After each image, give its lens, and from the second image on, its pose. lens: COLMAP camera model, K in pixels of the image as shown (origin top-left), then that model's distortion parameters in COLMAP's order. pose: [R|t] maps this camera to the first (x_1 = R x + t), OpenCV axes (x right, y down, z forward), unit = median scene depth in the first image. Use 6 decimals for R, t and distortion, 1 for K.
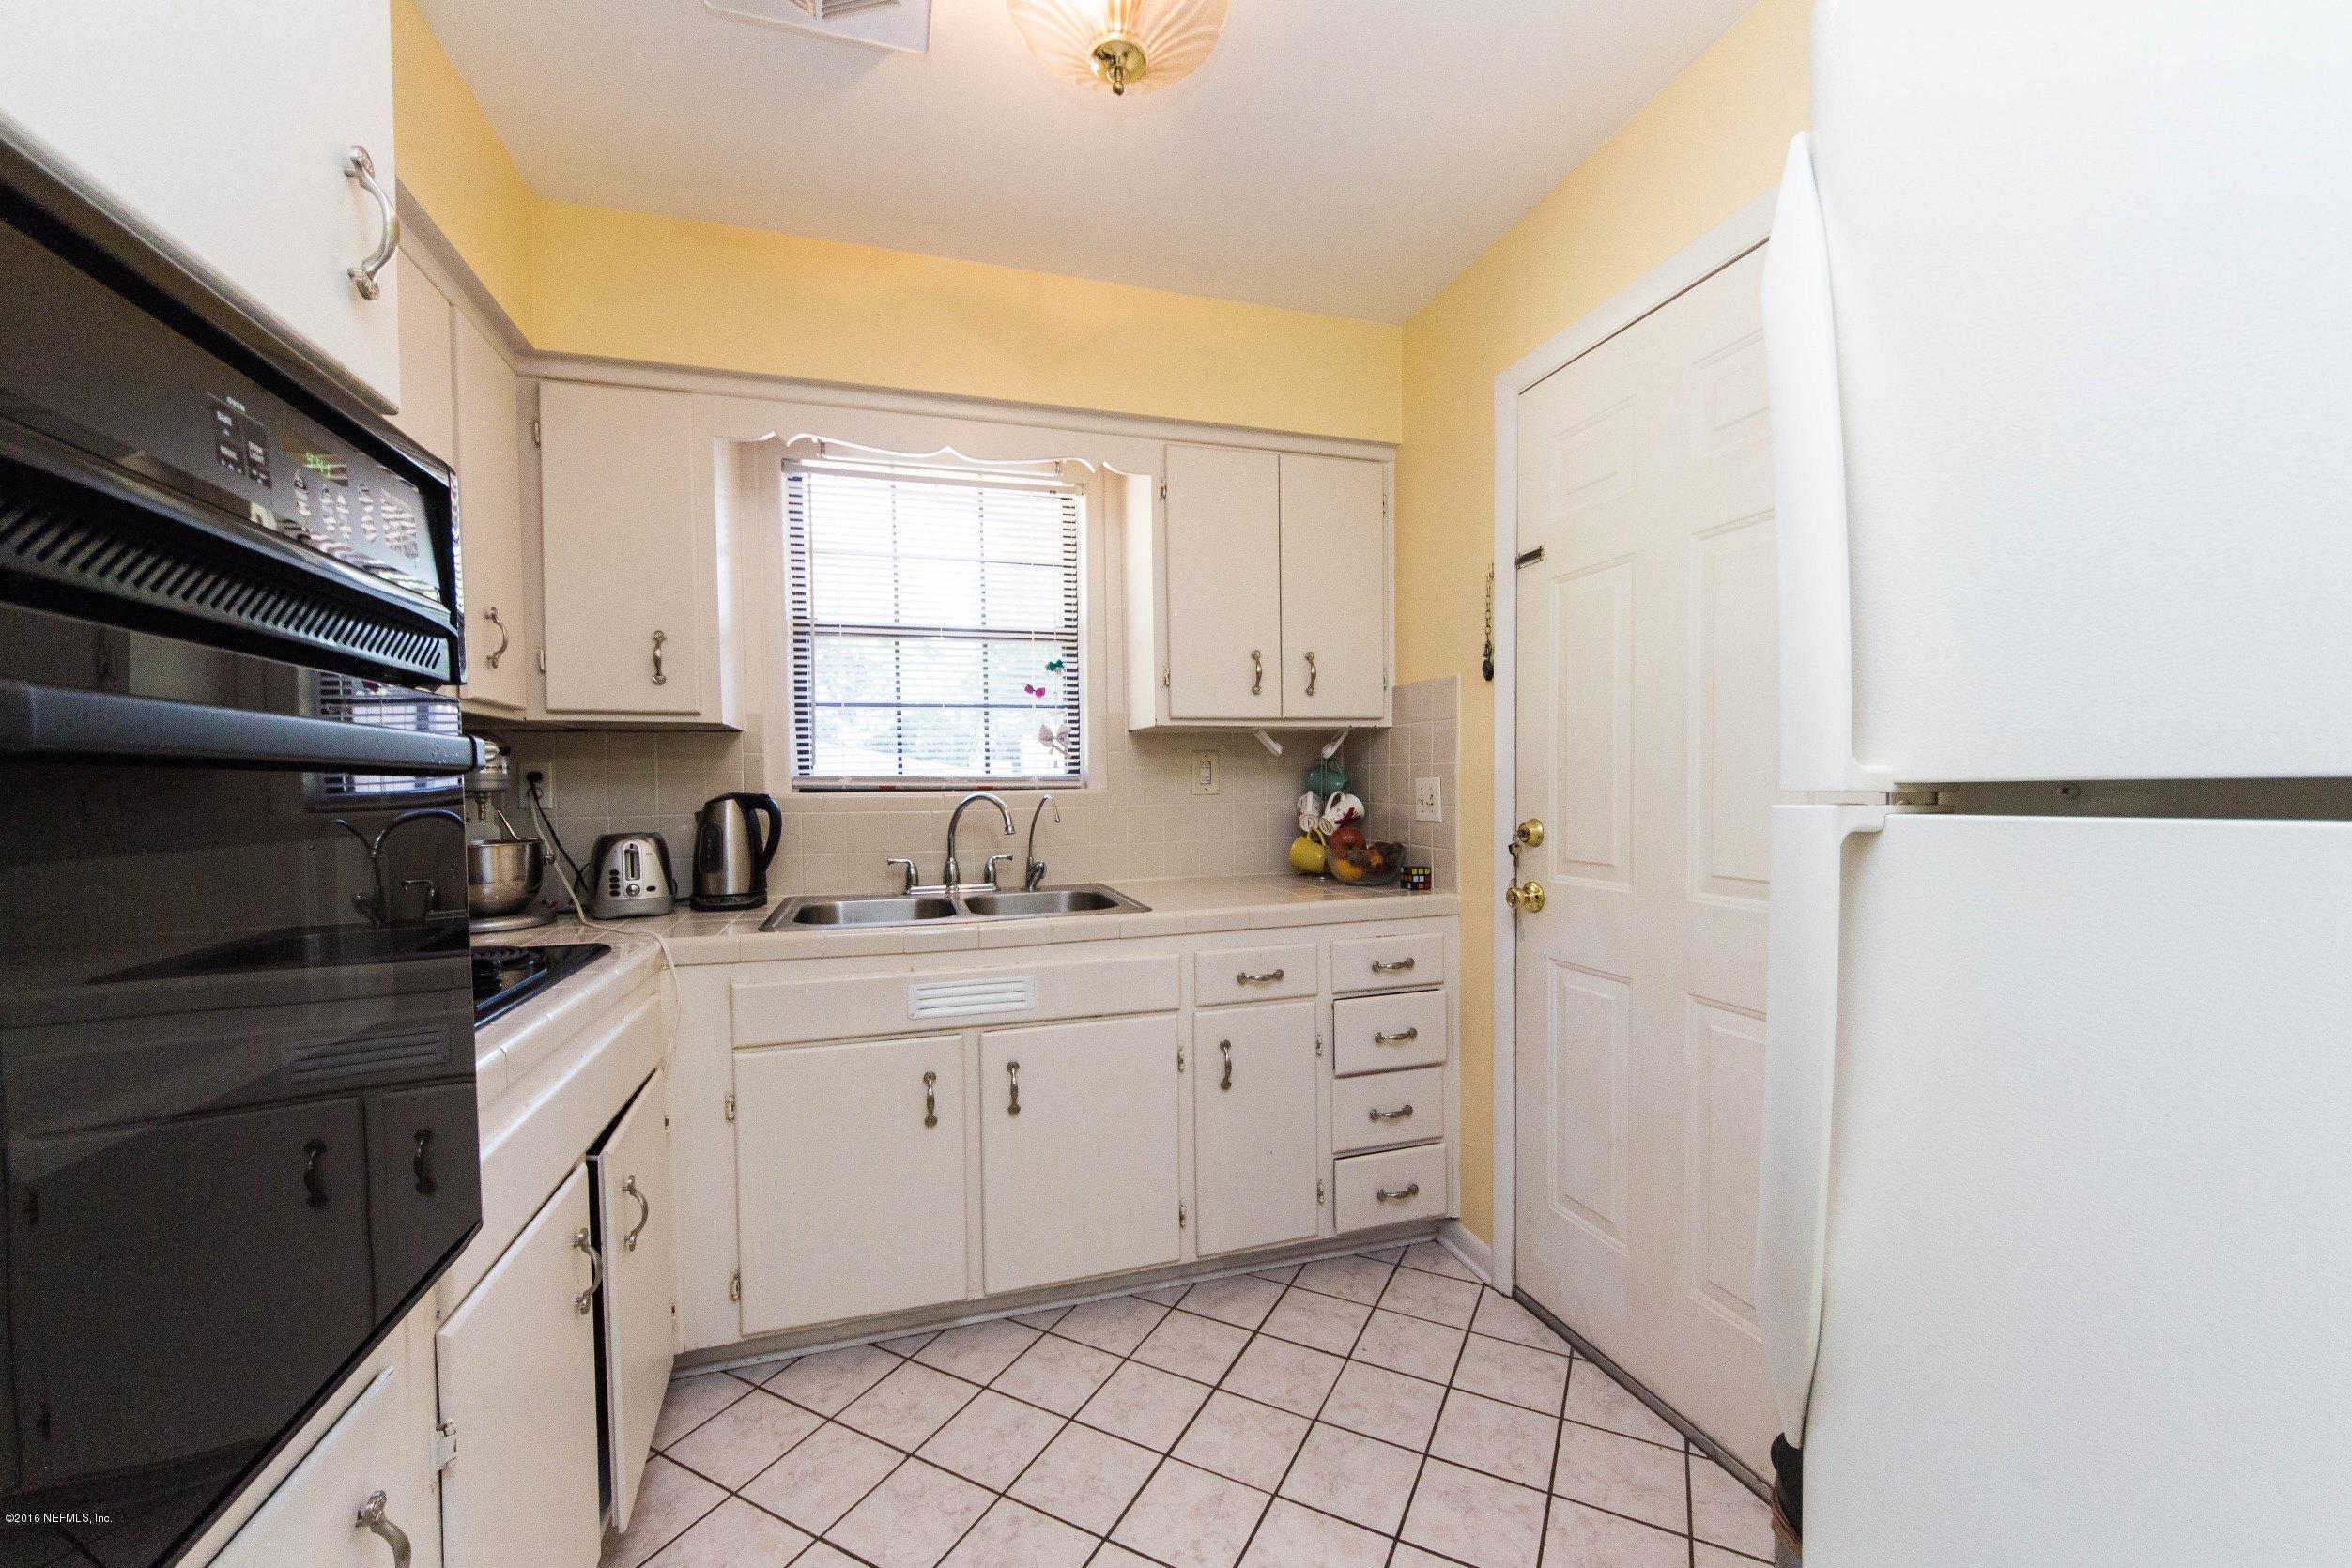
lens RADIAL K [[899.5, 0, 1186.9], [0, 899.5, 804.2], [0, 0, 1]] dist [0.000356, -0.014546]
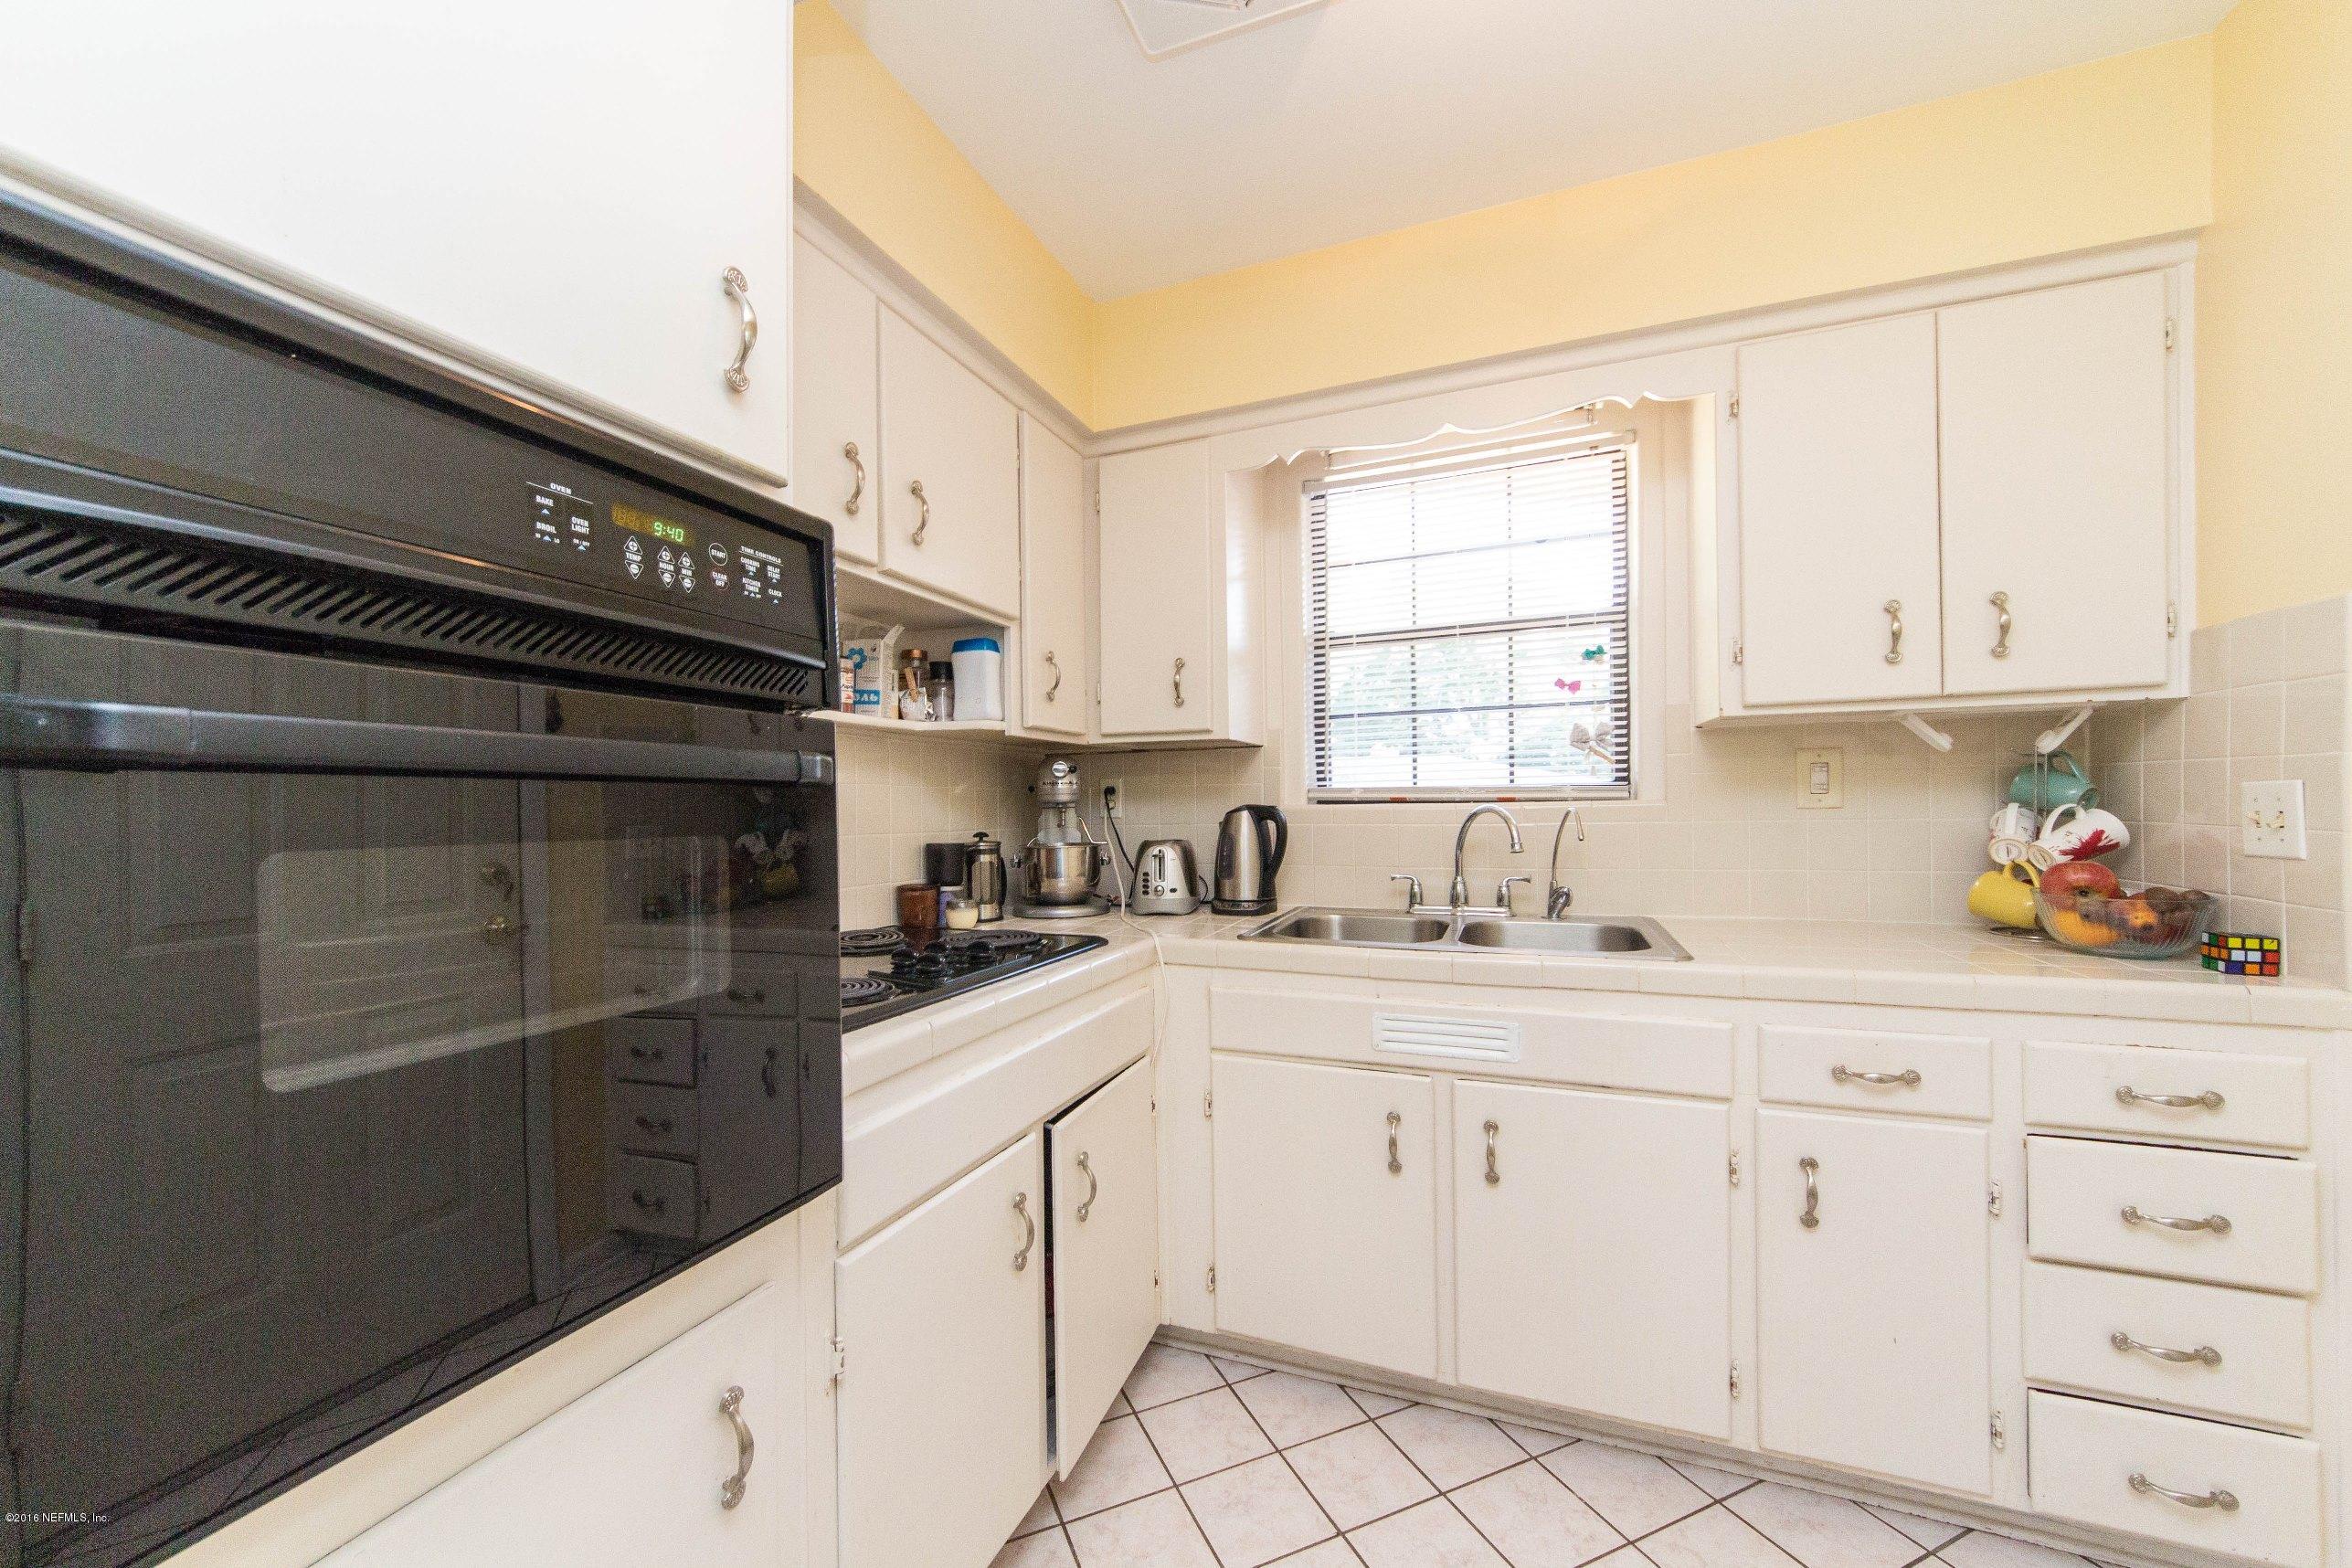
lens RADIAL K [[892.8, 0, 1171.0], [0, 892.8, 803.4], [0, 0, 1]] dist [-0.001372, -0.002829]
pose [[0.770210, 0.001457, -0.637789, 0.095559], [-0.010271, 0.999896, -0.010118, -0.002020], [0.637707, 0.014344, 0.770145, 0.130695]]
